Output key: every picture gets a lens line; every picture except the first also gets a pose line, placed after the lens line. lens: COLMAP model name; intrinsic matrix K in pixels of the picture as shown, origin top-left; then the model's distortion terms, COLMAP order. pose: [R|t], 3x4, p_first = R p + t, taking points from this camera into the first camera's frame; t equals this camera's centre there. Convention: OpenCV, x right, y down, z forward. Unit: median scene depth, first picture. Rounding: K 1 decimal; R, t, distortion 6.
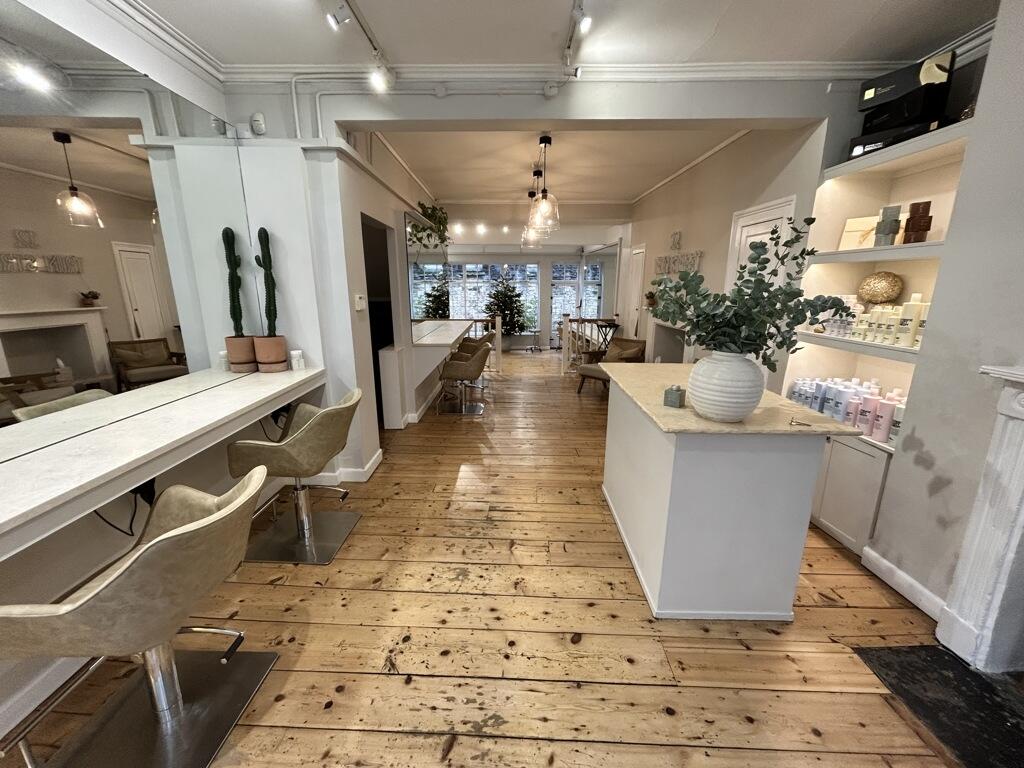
lens RADIAL K [[411.1, 0, 511.7], [0, 411.1, 384.0], [0, 0, 1]] dist [-0.004205, 0.000555]
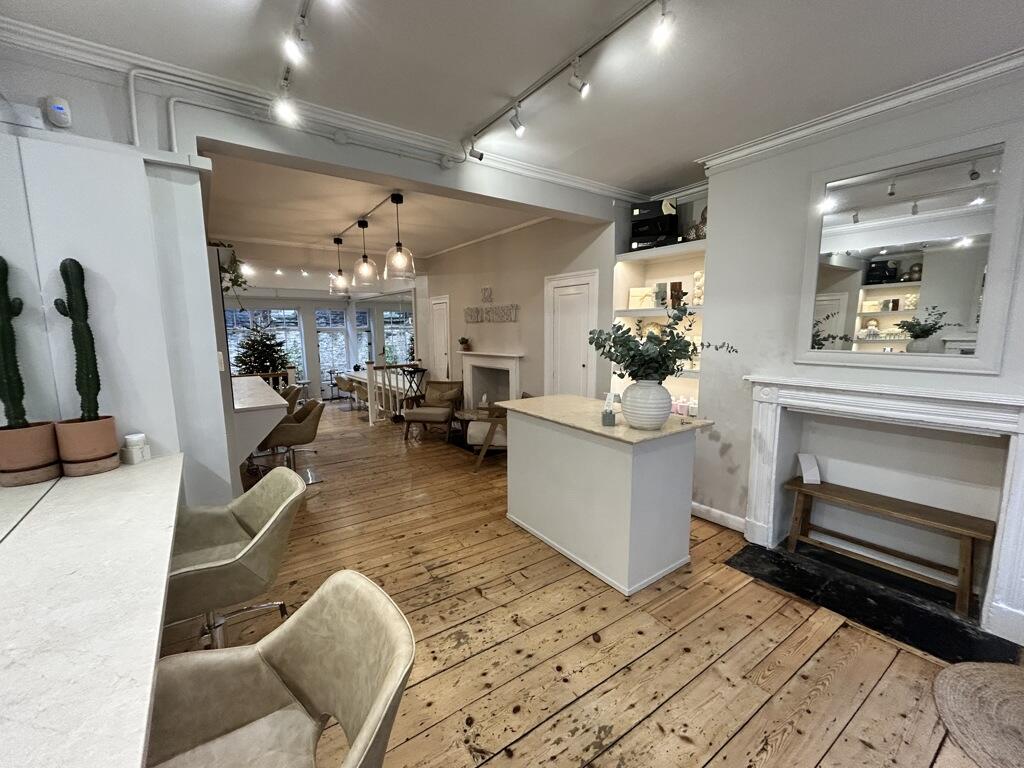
lens RADIAL K [[411.1, 0, 512.1], [0, 411.1, 383.6], [0, 0, 1]] dist [-0.004205, 0.000555]
pose [[0.807559, -0.087487, 0.583262, -0.486811], [0.148741, 0.987182, -0.057866, -0.038449], [-0.570724, 0.133485, 0.810220, 0.083647]]
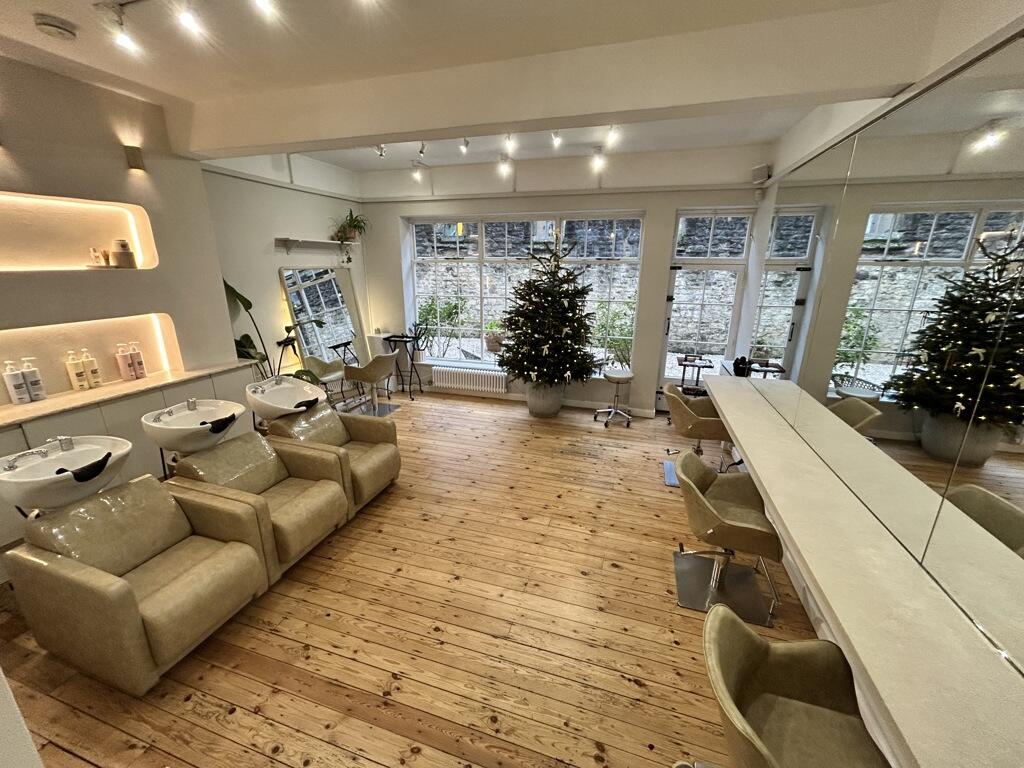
lens RADIAL K [[411.1, 0, 512.1], [0, 411.1, 385.0], [0, 0, 1]] dist [-0.004205, 0.000555]
pose [[0.943360, 0.098181, -0.316911, 0.435572], [-0.081871, 0.994559, 0.064412, -0.688422], [0.321511, -0.034818, 0.946266, 2.749913]]
